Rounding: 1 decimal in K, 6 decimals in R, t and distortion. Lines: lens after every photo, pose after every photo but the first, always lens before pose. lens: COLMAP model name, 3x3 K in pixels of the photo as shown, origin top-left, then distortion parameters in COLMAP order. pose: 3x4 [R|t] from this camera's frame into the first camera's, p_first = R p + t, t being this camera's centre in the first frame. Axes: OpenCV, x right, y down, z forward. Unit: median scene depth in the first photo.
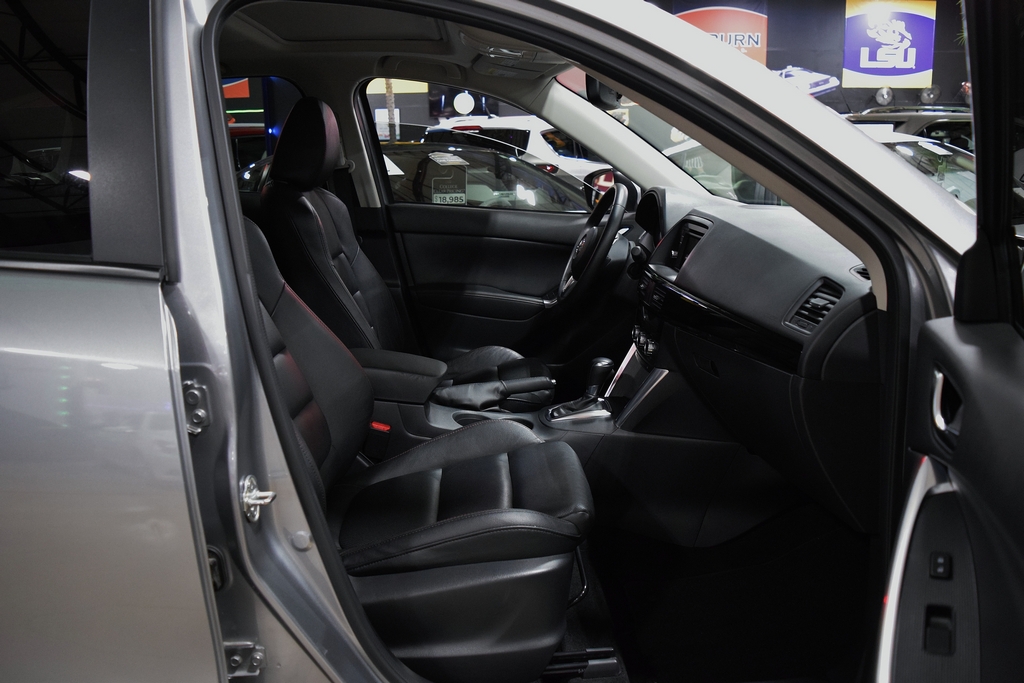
lens RADIAL K [[798.2, 0, 508.6], [0, 798.2, 338.4], [0, 0, 1]] dist [-0.099859, 0.024908]
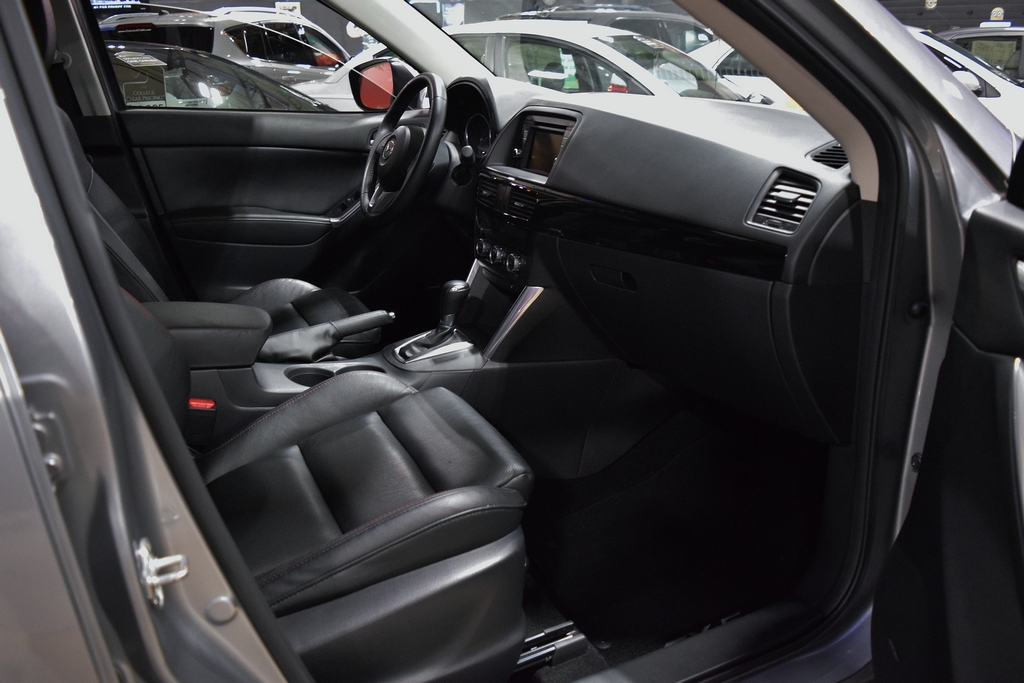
lens RADIAL K [[798.2, 0, 512.2], [0, 798.2, 338.1], [0, 0, 1]] dist [-0.099859, 0.024908]
pose [[0.916118, -0.132403, 0.378414, -0.150453], [0.088870, 0.987476, 0.130360, -0.019698], [-0.390935, -0.085796, 0.916411, 0.189046]]
